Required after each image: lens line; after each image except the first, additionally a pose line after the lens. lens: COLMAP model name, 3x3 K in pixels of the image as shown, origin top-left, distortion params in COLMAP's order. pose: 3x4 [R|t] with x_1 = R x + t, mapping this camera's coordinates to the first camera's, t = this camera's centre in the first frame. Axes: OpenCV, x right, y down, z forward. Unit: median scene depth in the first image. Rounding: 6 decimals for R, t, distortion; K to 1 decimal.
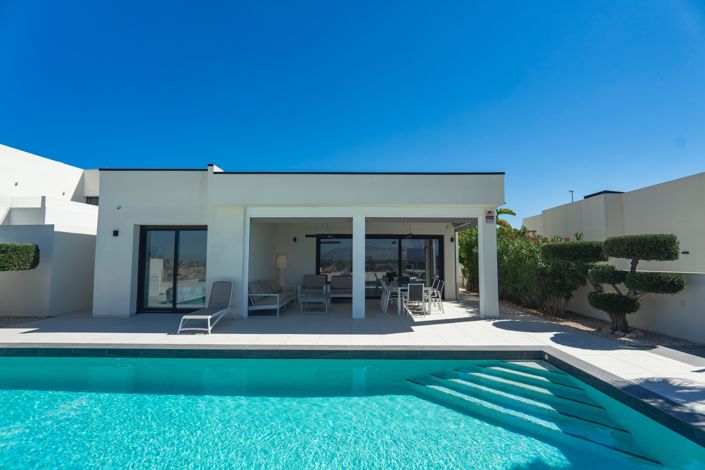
lens RADIAL K [[346.0, 0, 353.3], [0, 346.0, 233.3], [0, 0, 1]] dist [0.006186, 0.000414]
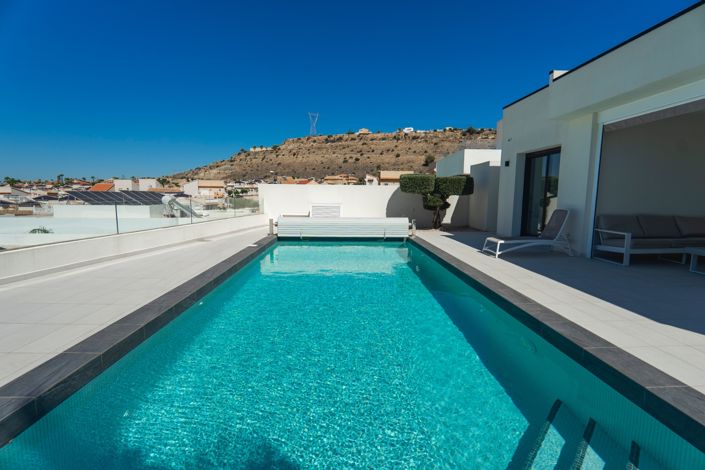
lens RADIAL K [[346.0, 0, 353.0], [0, 346.0, 237.2], [0, 0, 1]] dist [0.006186, 0.000414]
pose [[0.055706, 0.122798, -0.990867, 0.434500], [0.068067, 0.989632, 0.126471, 0.059966], [0.996124, -0.074491, 0.046770, 0.429798]]
